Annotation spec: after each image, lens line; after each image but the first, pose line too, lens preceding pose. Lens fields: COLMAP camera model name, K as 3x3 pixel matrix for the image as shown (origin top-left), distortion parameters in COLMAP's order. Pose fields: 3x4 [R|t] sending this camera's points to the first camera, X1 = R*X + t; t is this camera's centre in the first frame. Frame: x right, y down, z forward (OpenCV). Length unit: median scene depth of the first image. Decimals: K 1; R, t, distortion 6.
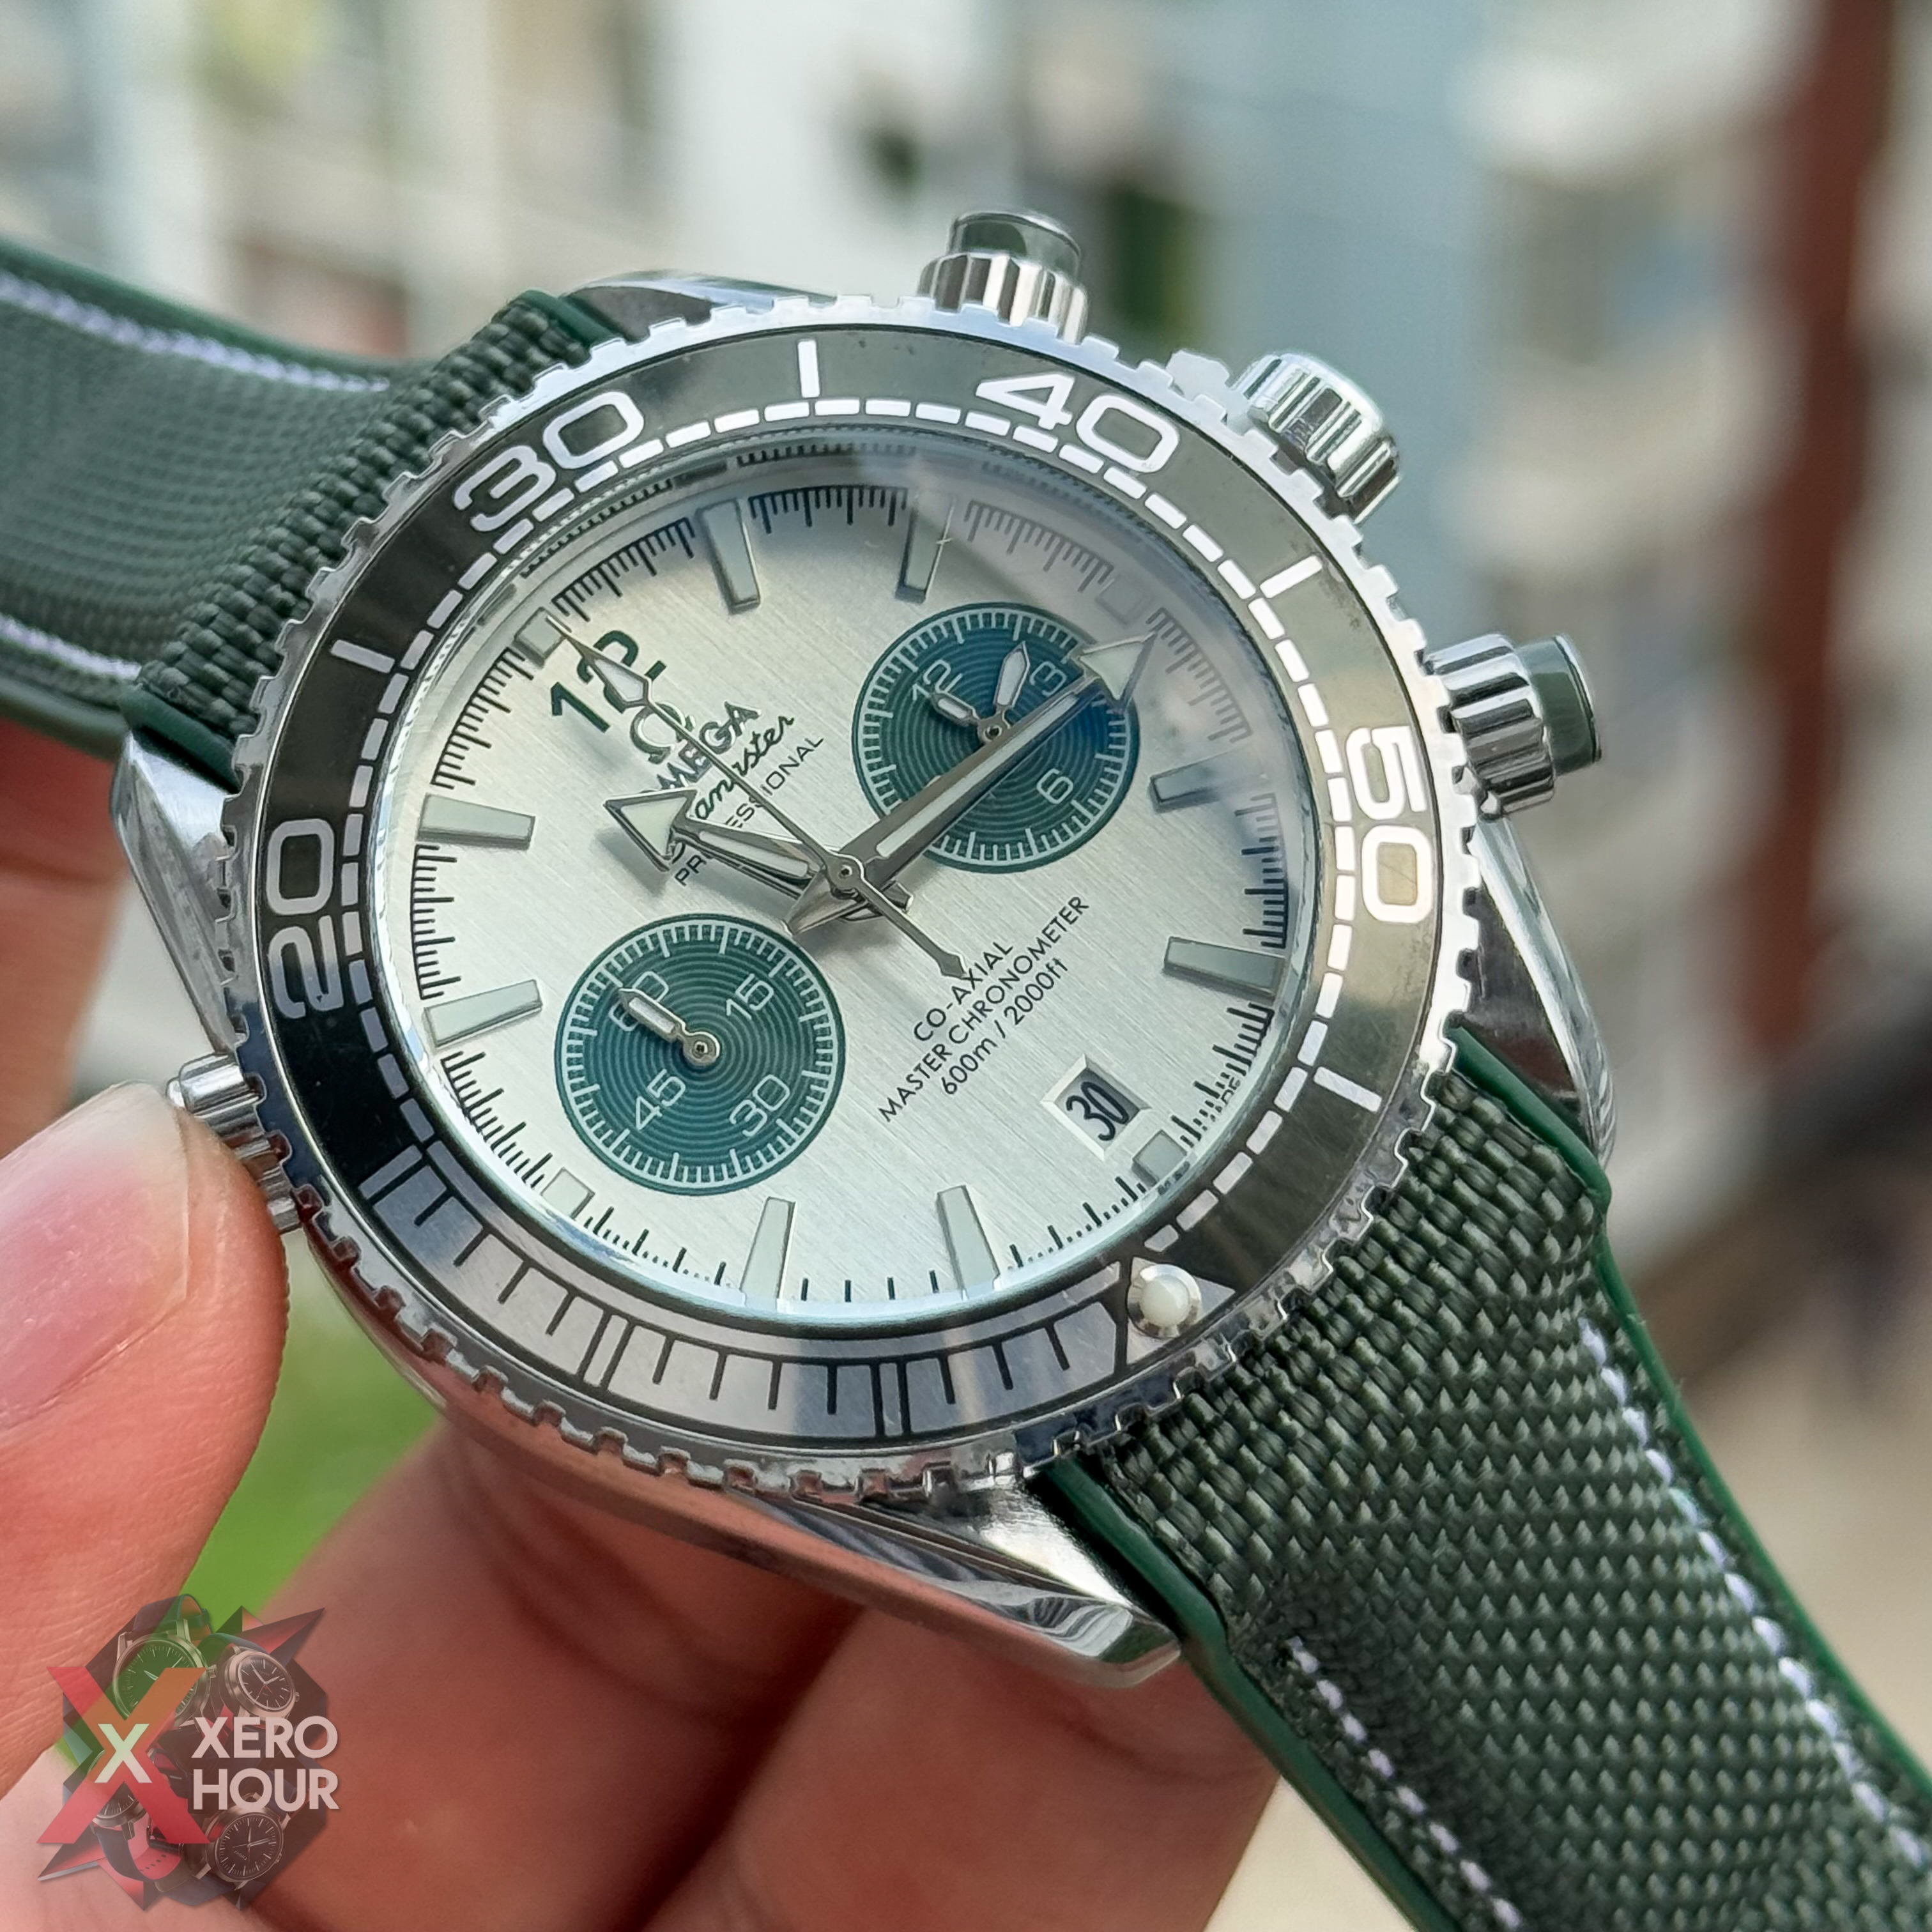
lens RADIAL K [[6399.5, 0, 931.3], [0, 6399.5, 961.0], [0, 0, 1]] dist [-0.072519, 5.874511]
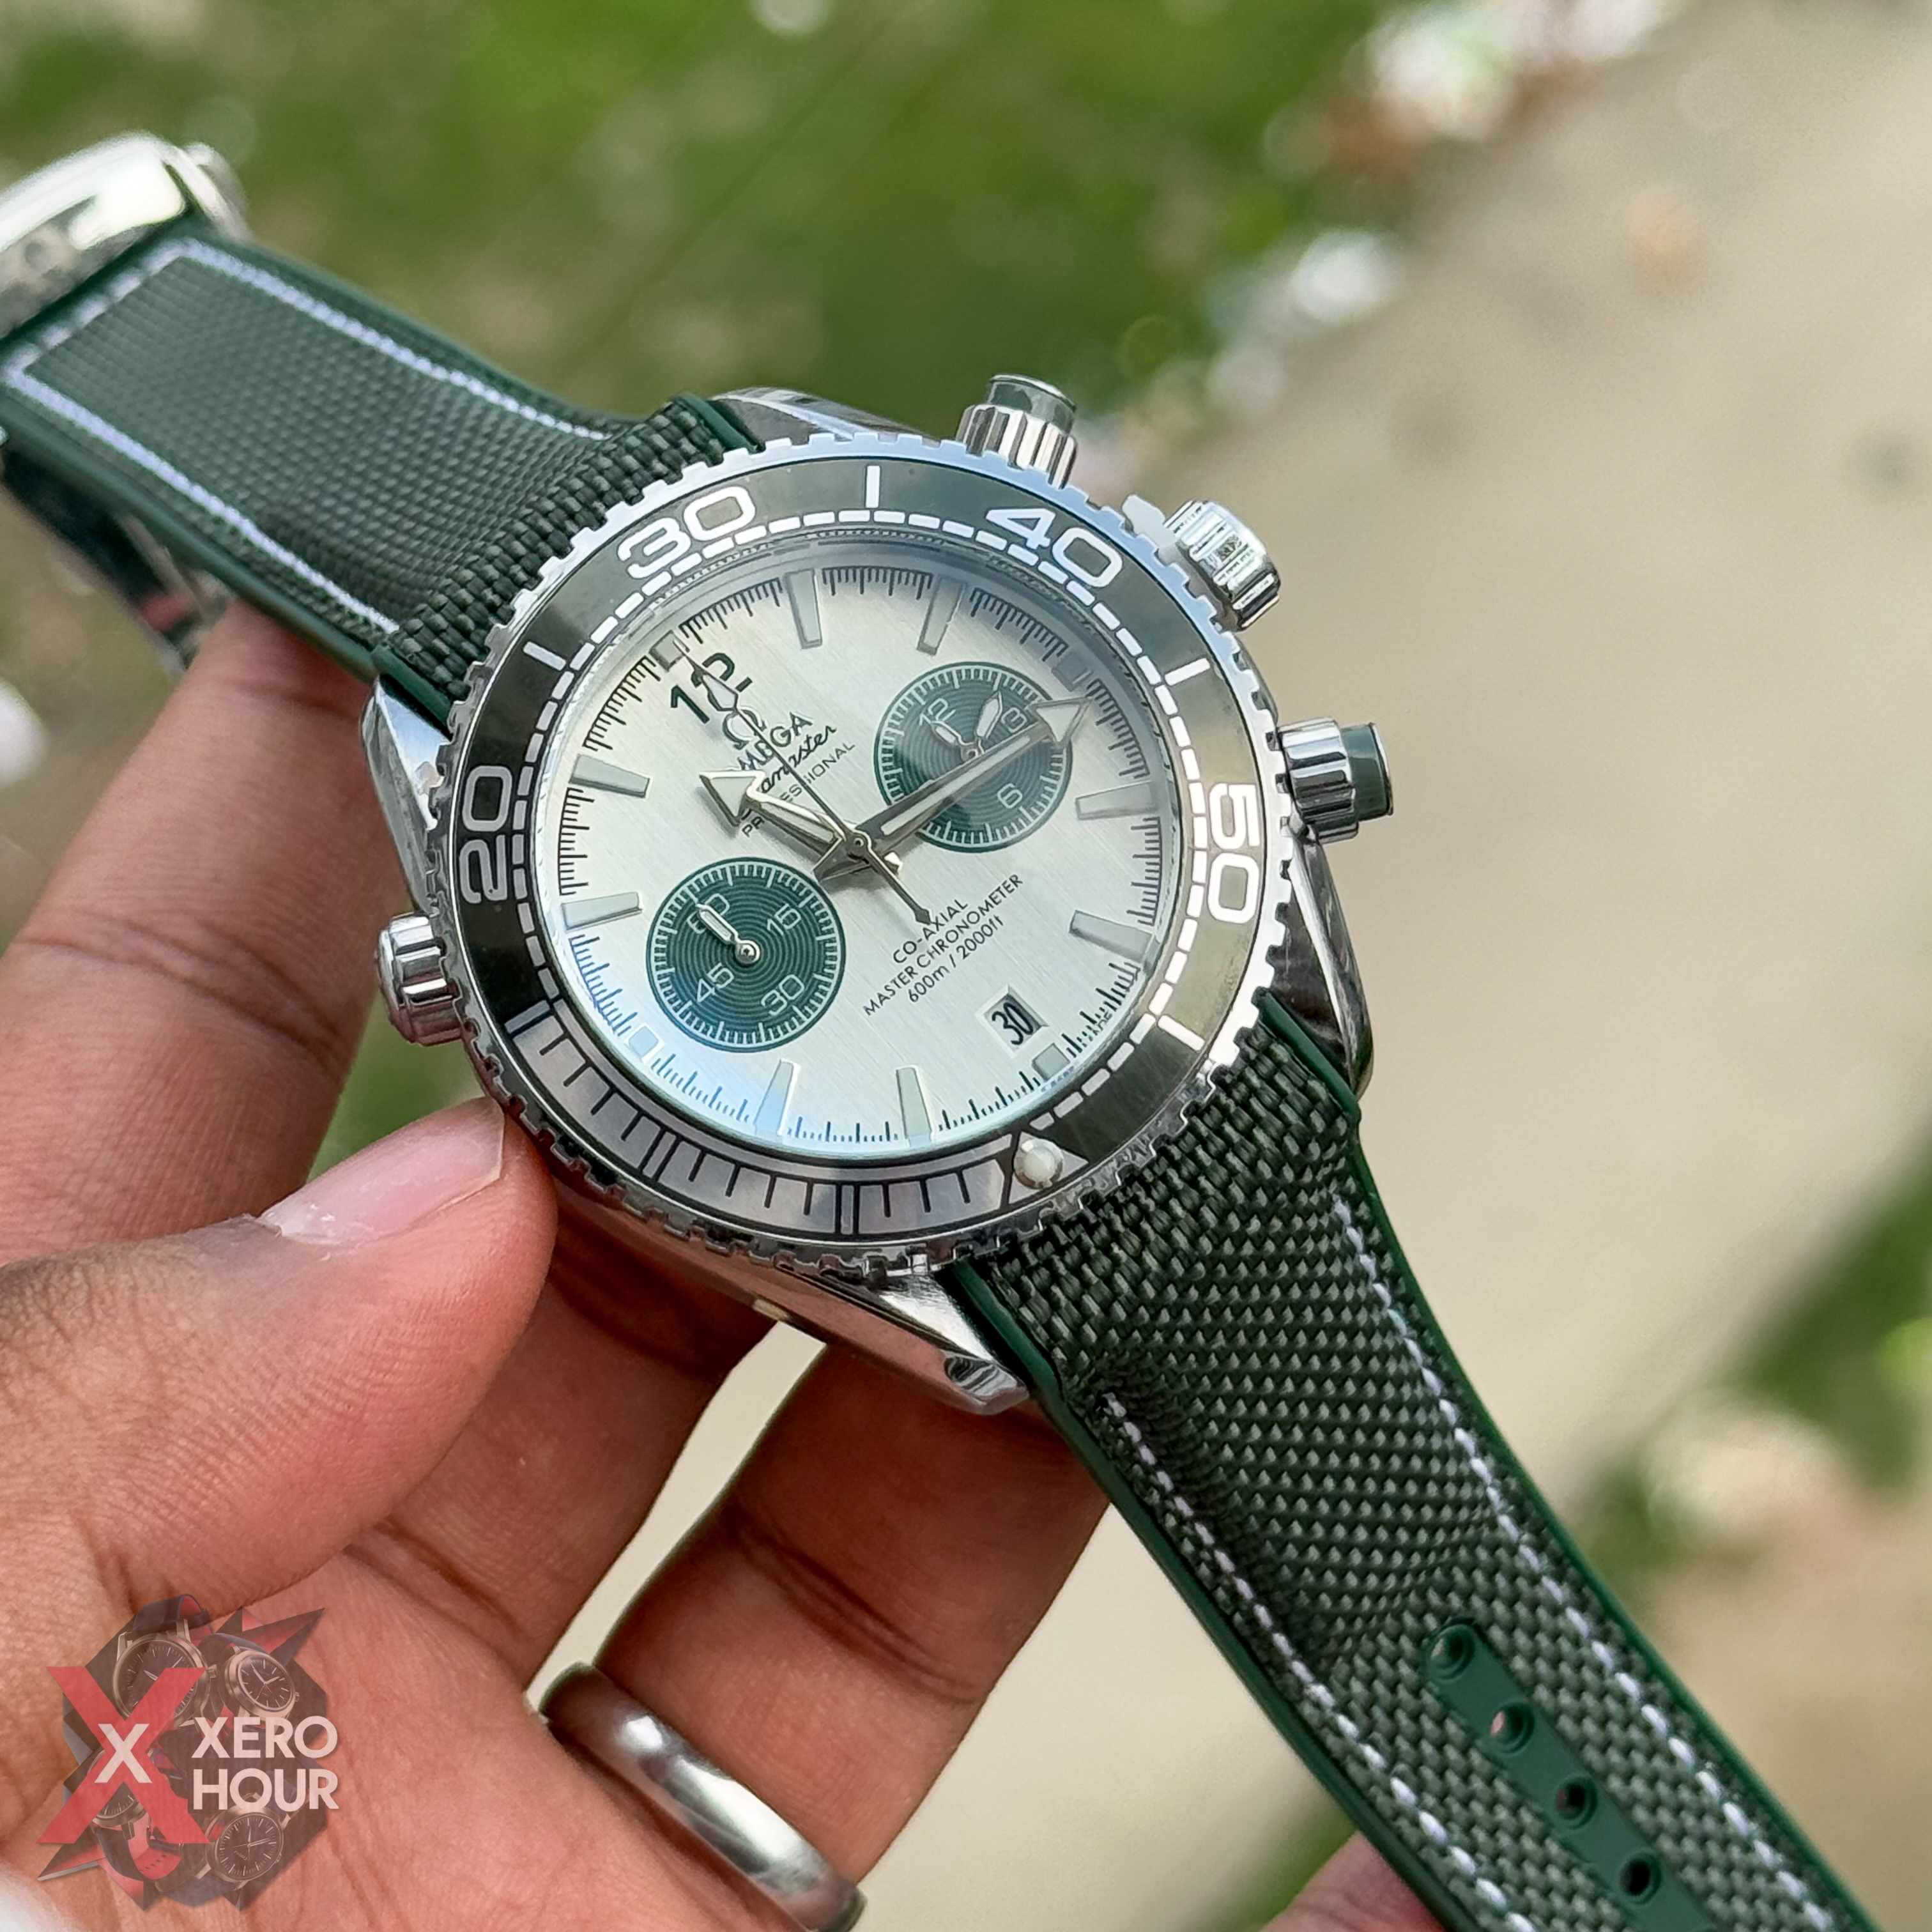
lens RADIAL K [[6701.6, 0, 966.0], [0, 6701.6, 966.0], [0, 0, 1]] dist [-0.003060, 0.982869]
pose [[0.993789, 0.111087, -0.006574, 0.023950], [-0.110296, 0.991115, 0.074335, -0.101729], [0.014773, -0.073149, 0.997212, -0.521201]]
